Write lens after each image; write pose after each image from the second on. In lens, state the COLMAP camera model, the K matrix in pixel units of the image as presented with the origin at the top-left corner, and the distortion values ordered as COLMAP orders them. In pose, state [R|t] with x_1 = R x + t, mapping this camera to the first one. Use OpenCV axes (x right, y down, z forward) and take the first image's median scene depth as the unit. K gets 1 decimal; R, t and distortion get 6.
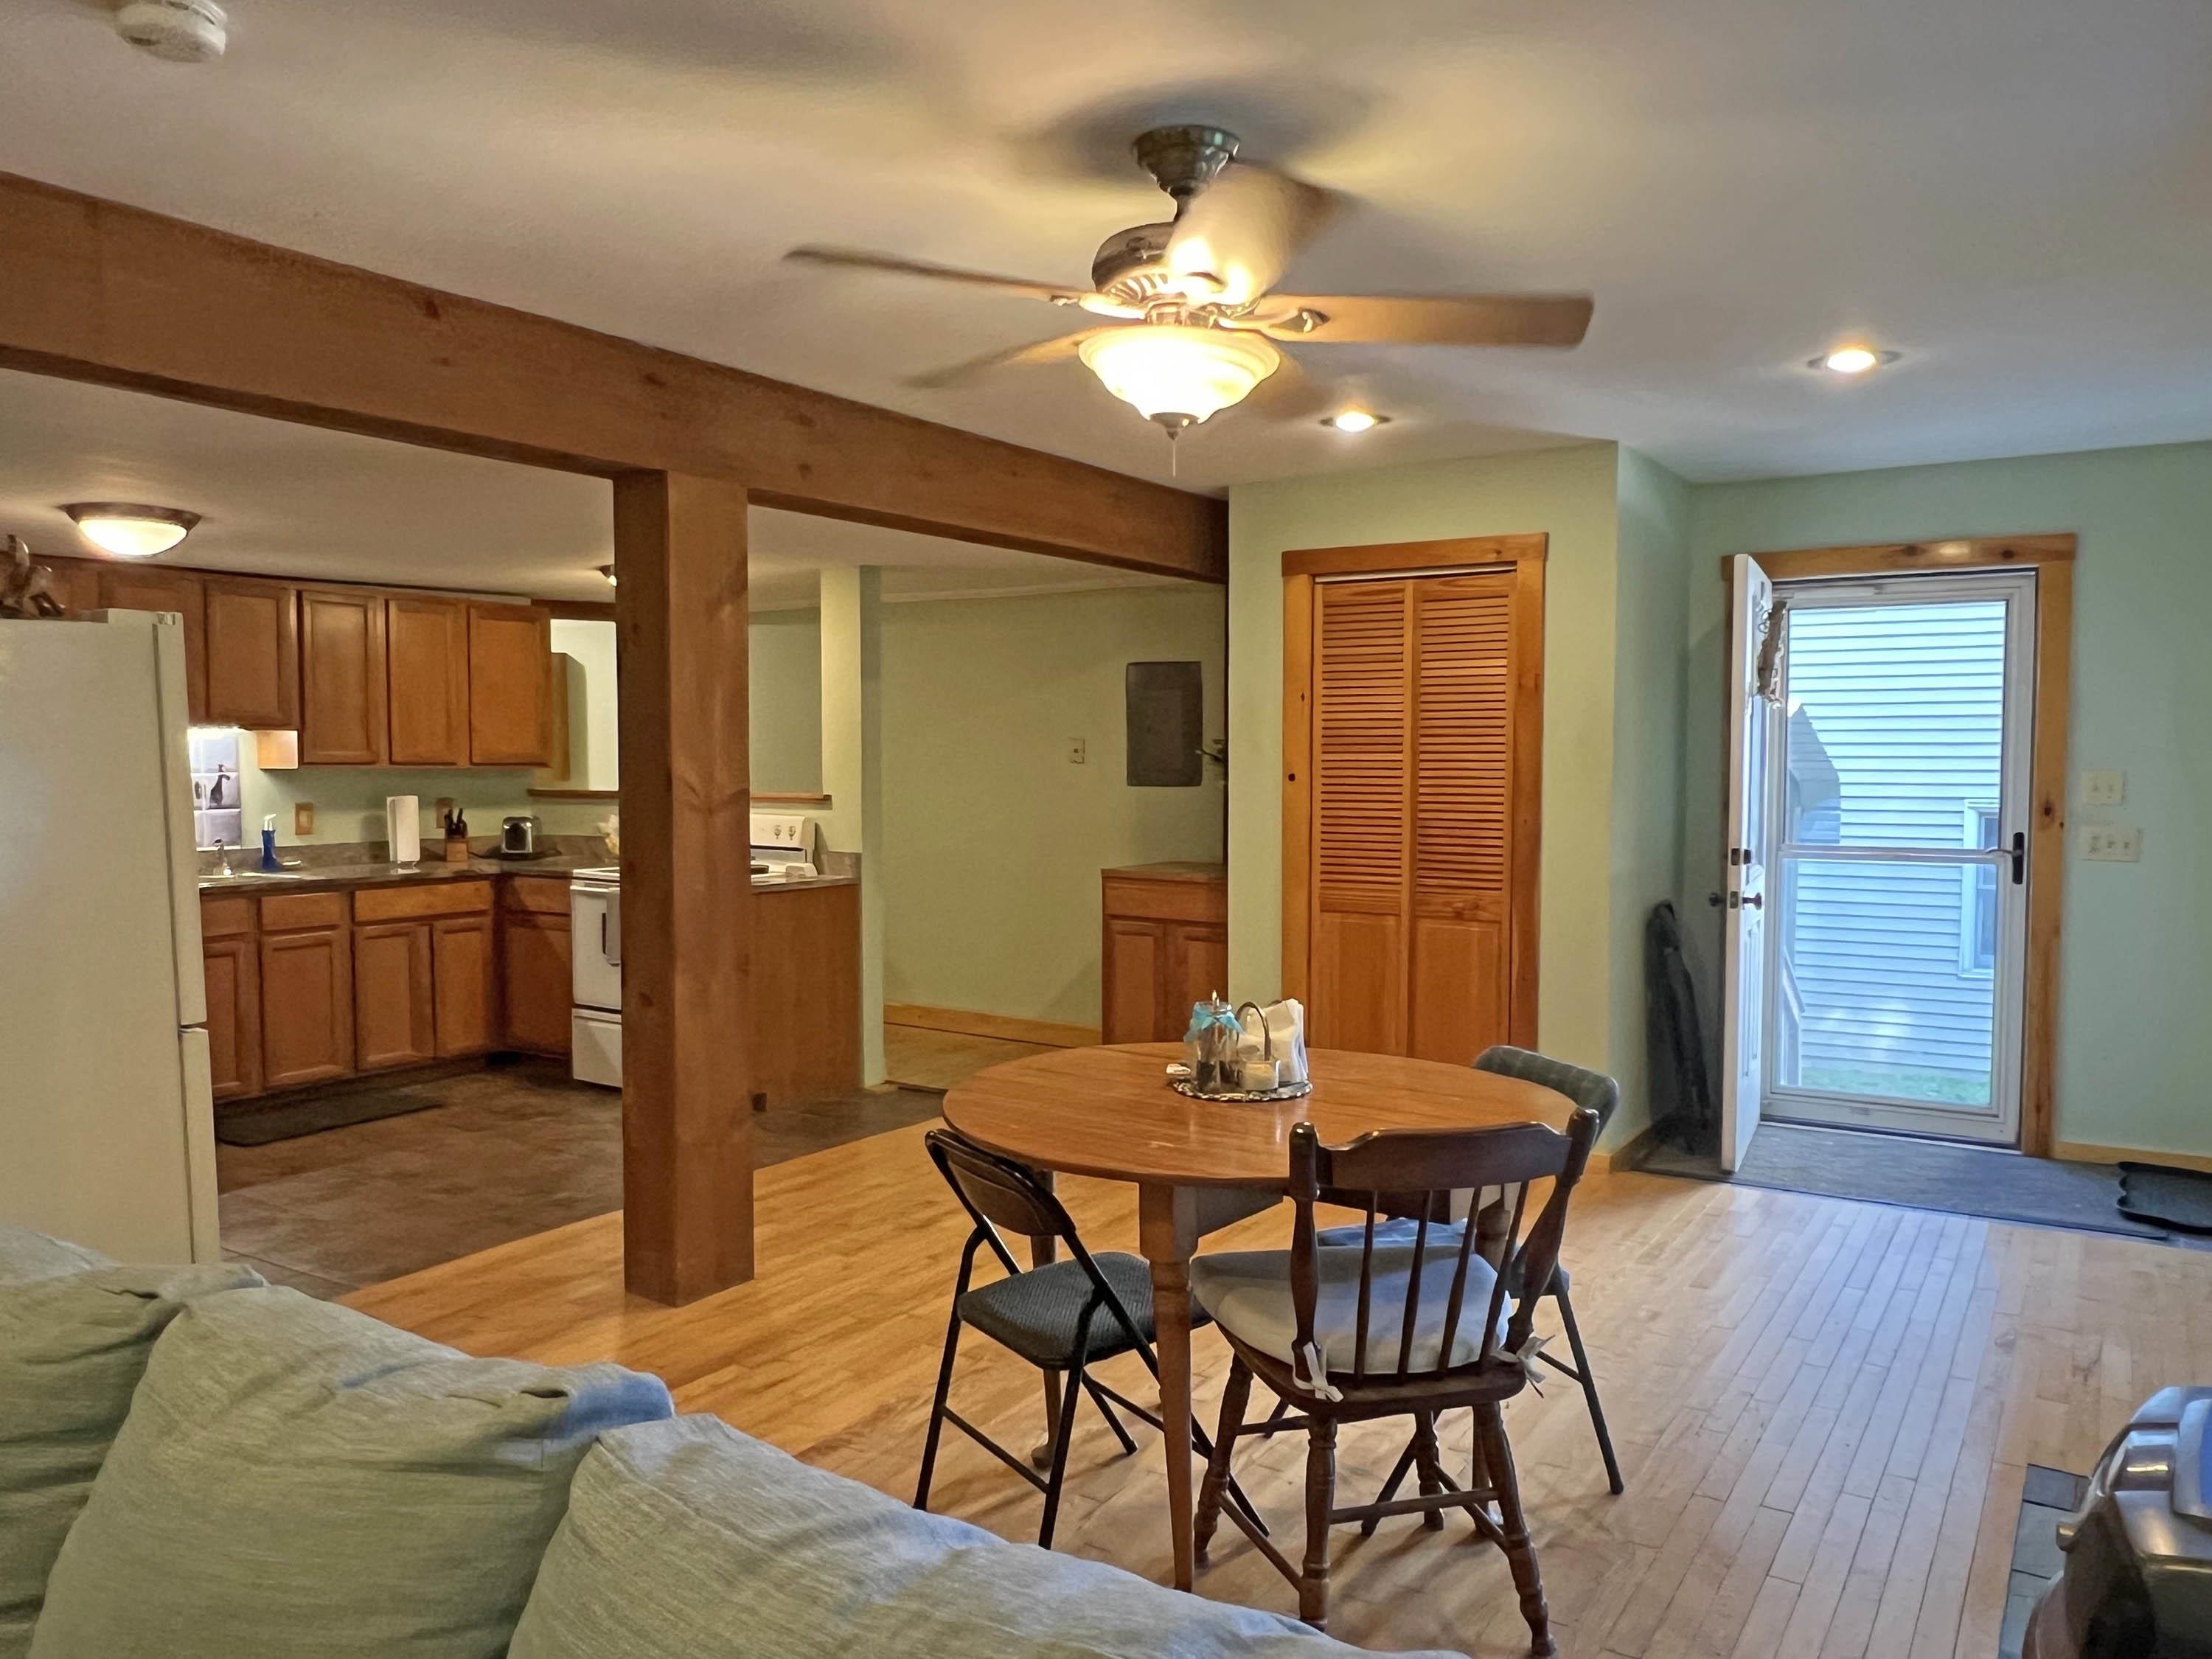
lens RADIAL K [[1581.0, 0, 1097.9], [0, 1581.0, 838.5], [0, 0, 1]] dist [0.002474, -0.000863]
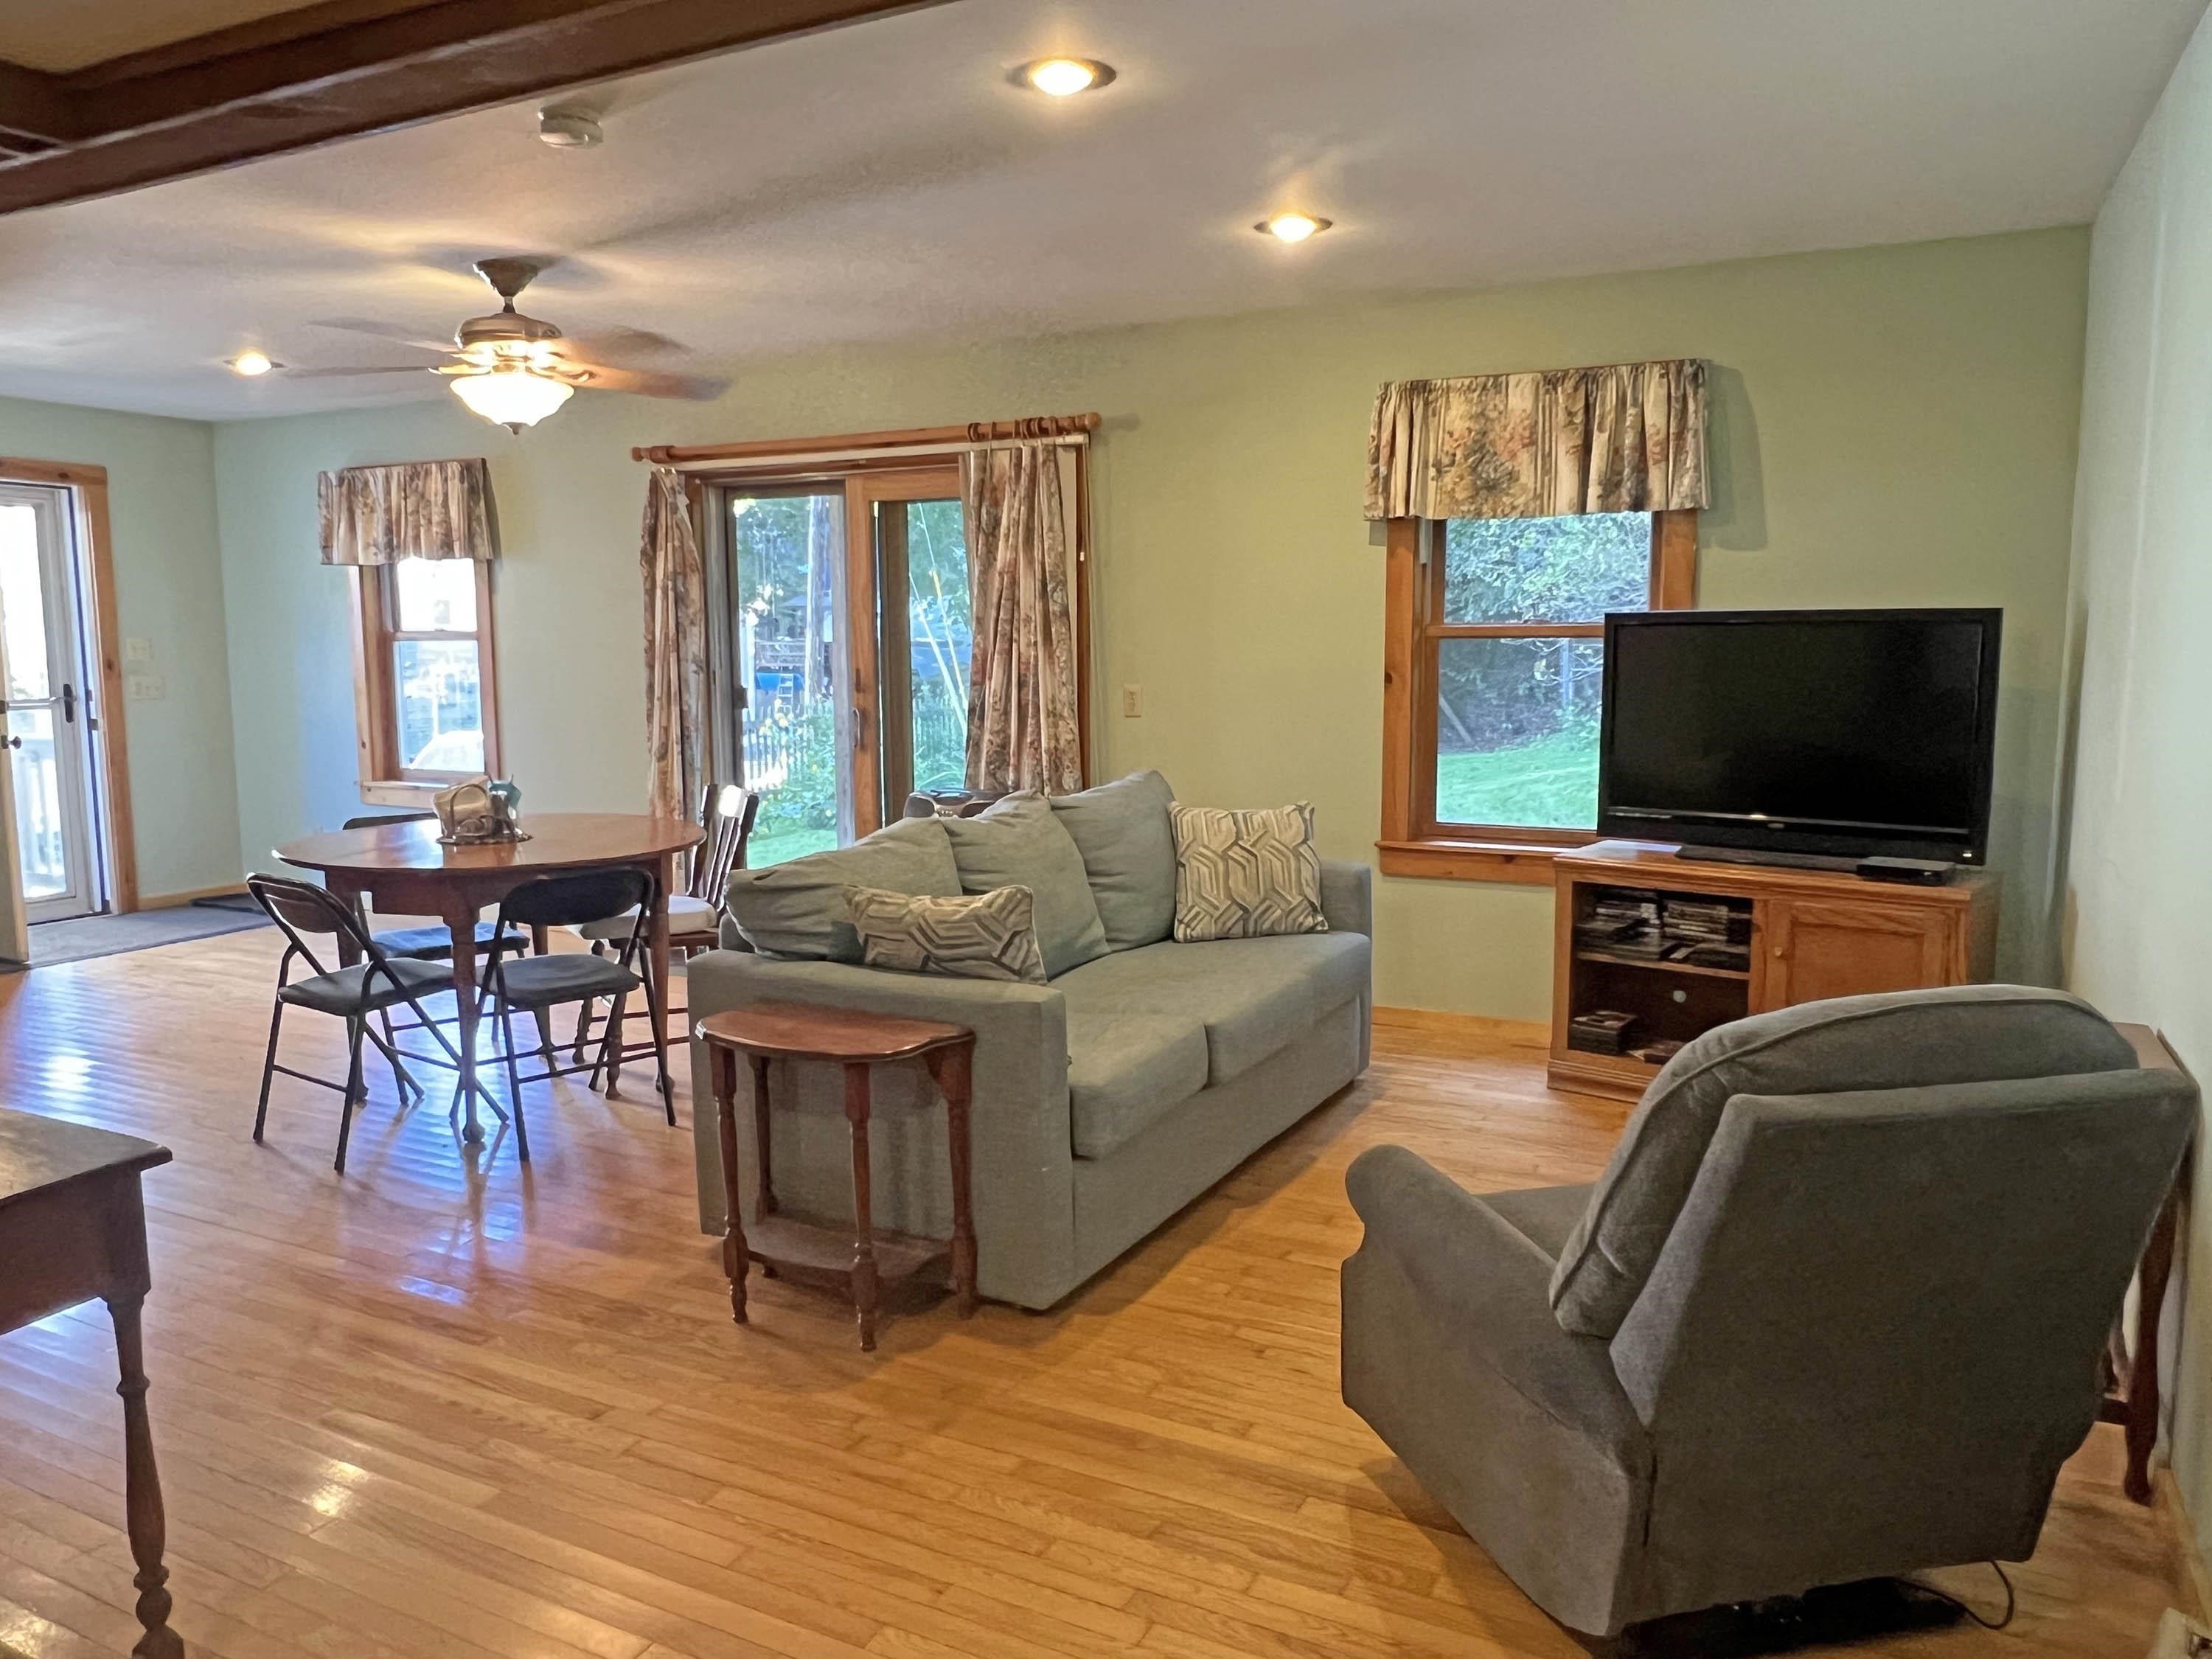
lens RADIAL K [[1581.0, 0, 1085.9], [0, 1581.0, 833.2], [0, 0, 1]] dist [0.002474, -0.000863]
pose [[-0.087022, -0.123808, 0.988483, -0.719236], [0.052593, 0.990293, 0.128665, -0.004654], [-0.994817, 0.063184, -0.079665, 0.218054]]
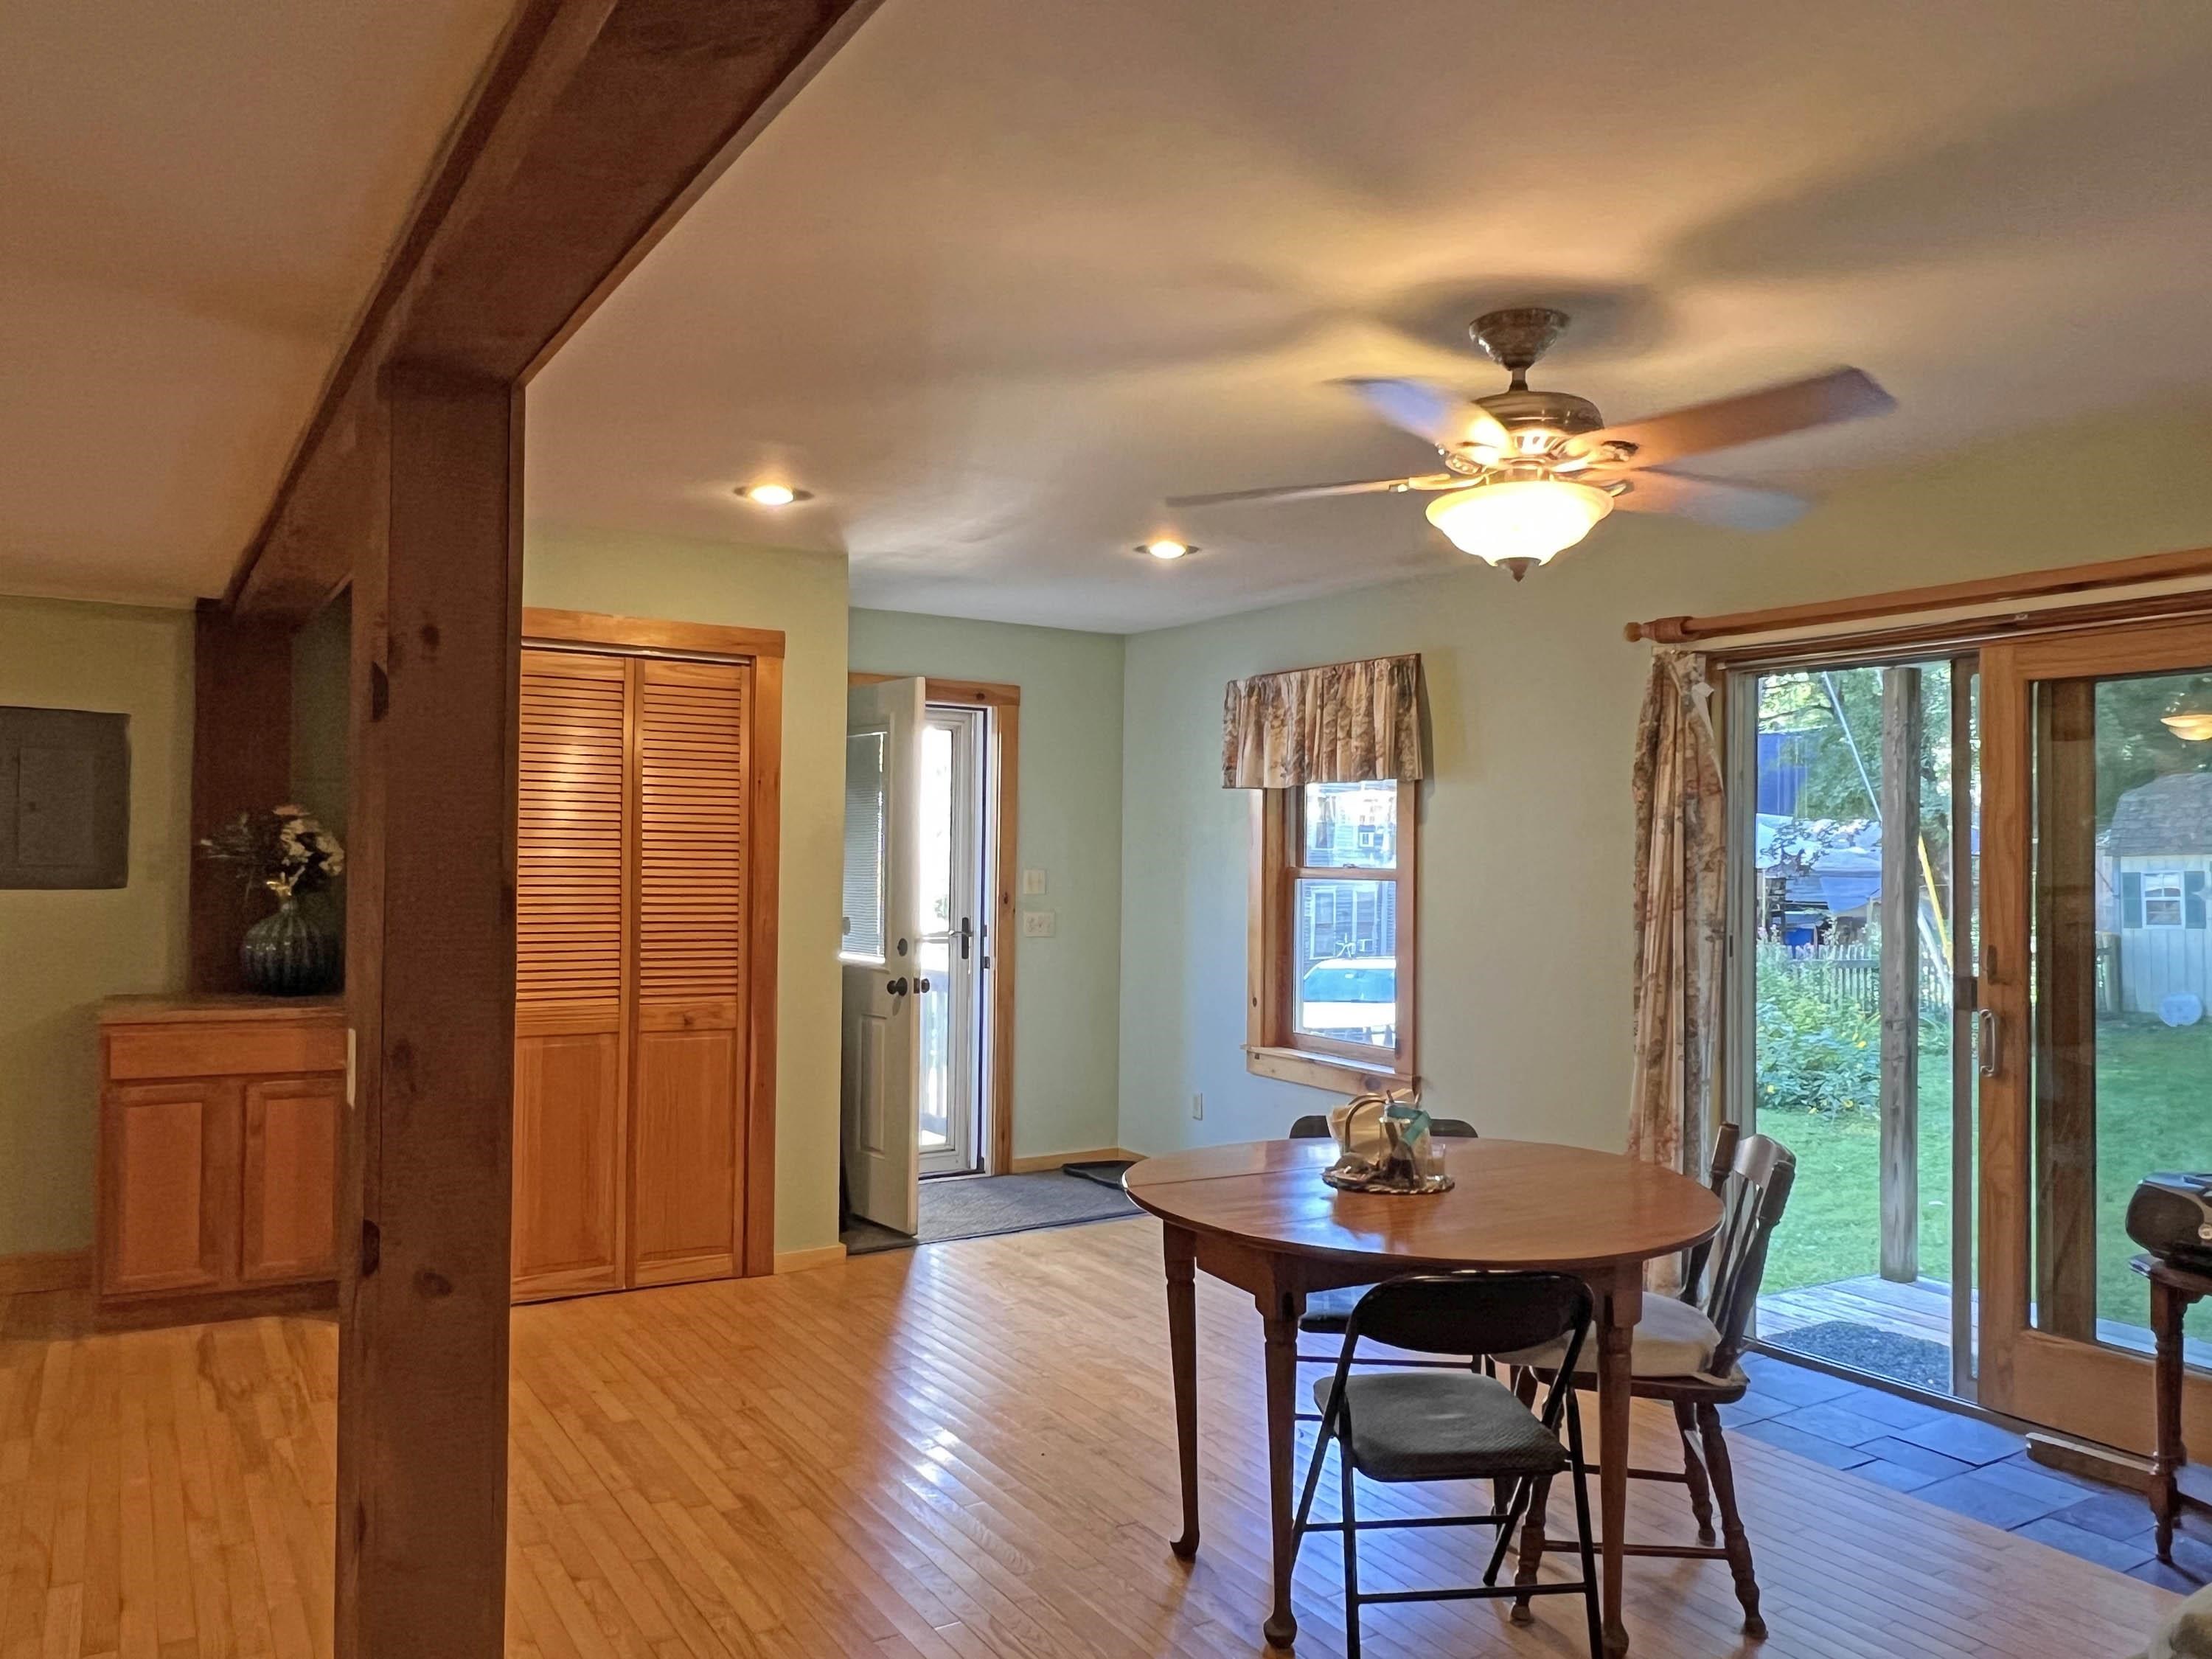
lens RADIAL K [[1581.0, 0, 1092.0], [0, 1581.0, 839.7], [0, 0, 1]] dist [0.002474, -0.000863]
pose [[0.425515, 0.013008, 0.904858, -0.430101], [0.032821, 0.999017, -0.029796, -0.020962], [-0.904356, 0.042377, 0.424670, 0.325994]]
